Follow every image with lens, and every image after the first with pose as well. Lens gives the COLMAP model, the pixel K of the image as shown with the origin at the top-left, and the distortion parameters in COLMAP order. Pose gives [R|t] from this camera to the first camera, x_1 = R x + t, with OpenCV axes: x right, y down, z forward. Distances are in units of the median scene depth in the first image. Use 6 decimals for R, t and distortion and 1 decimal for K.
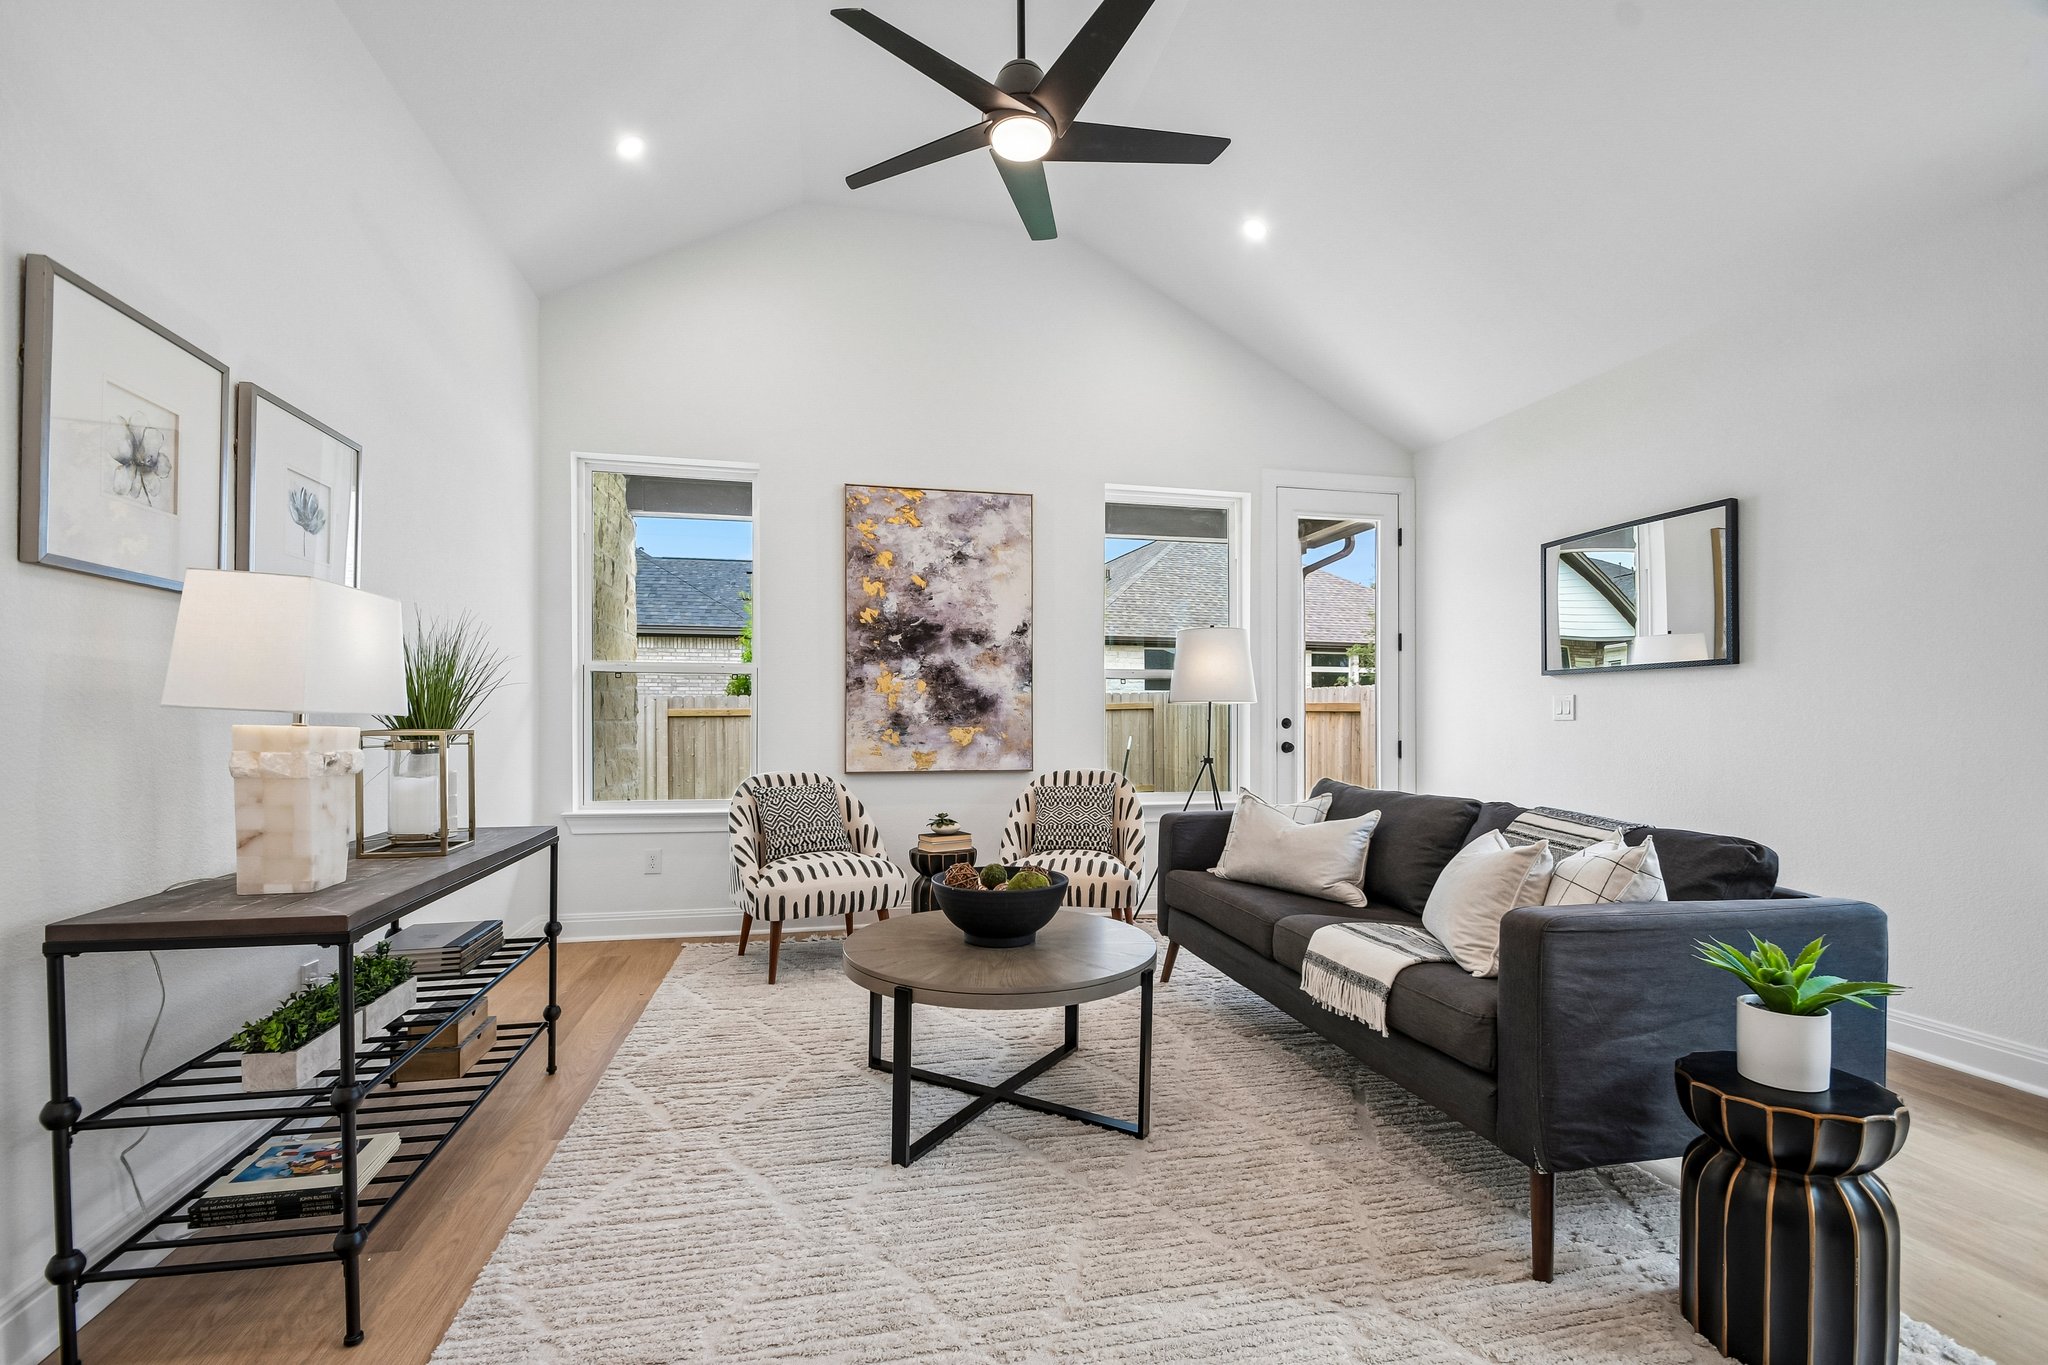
lens RADIAL K [[906.3, 0, 1015.9], [0, 906.3, 704.8], [0, 0, 1]] dist [-0.018172, 0.000172]
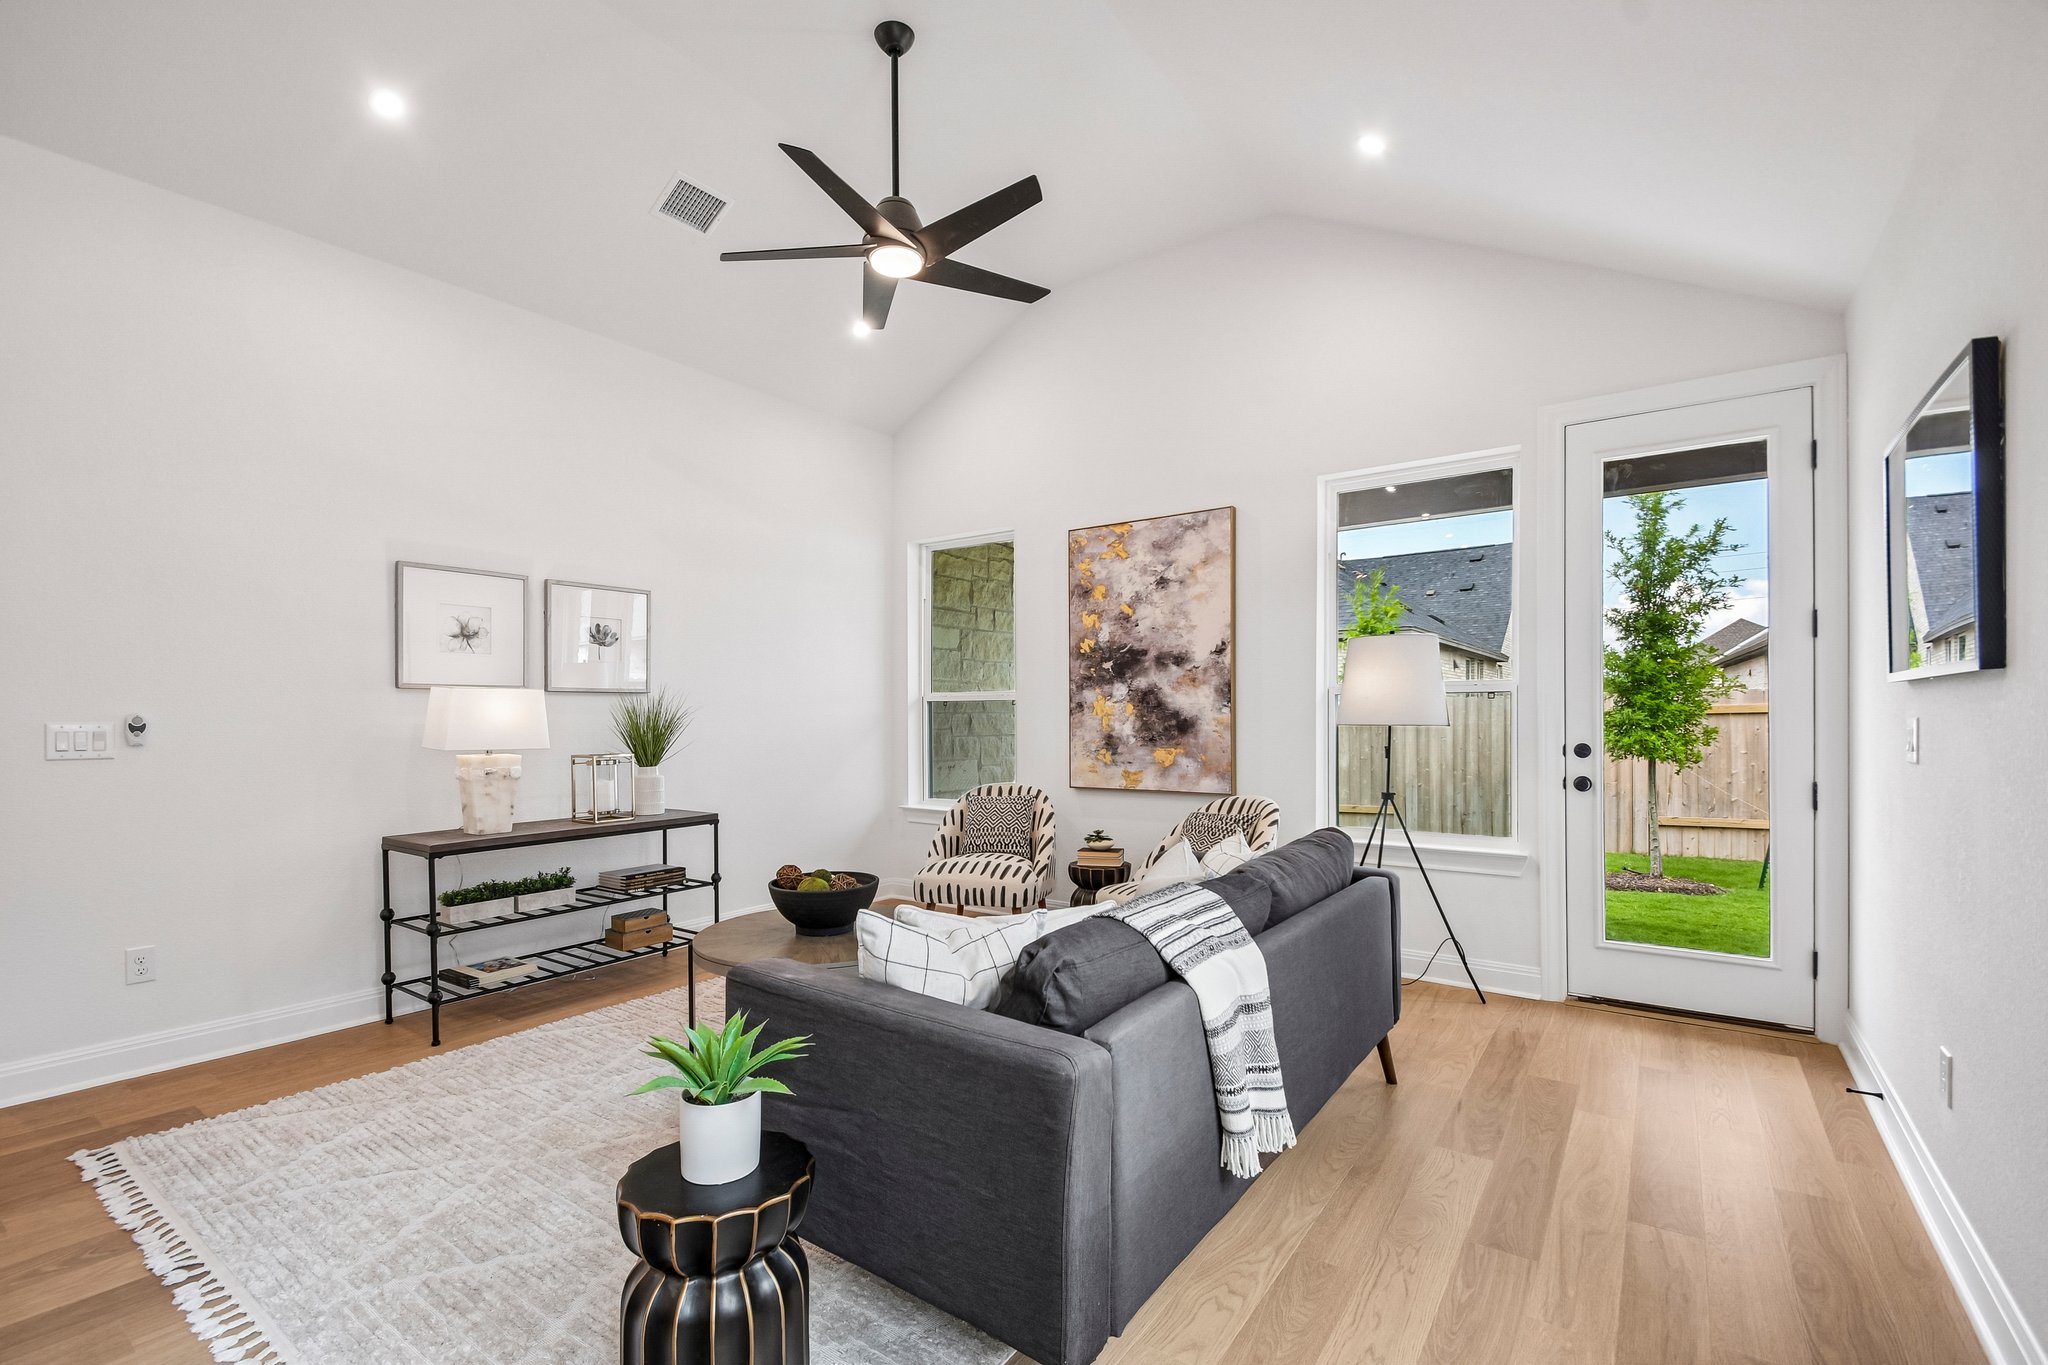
lens RADIAL K [[906.3, 0, 1018.0], [0, 906.3, 699.1], [0, 0, 1]] dist [-0.018172, 0.000172]
pose [[0.660161, -0.018214, -0.750904, 0.542937], [0.017513, 0.999807, -0.008855, -0.022328], [0.750920, -0.007305, 0.660352, 0.183505]]
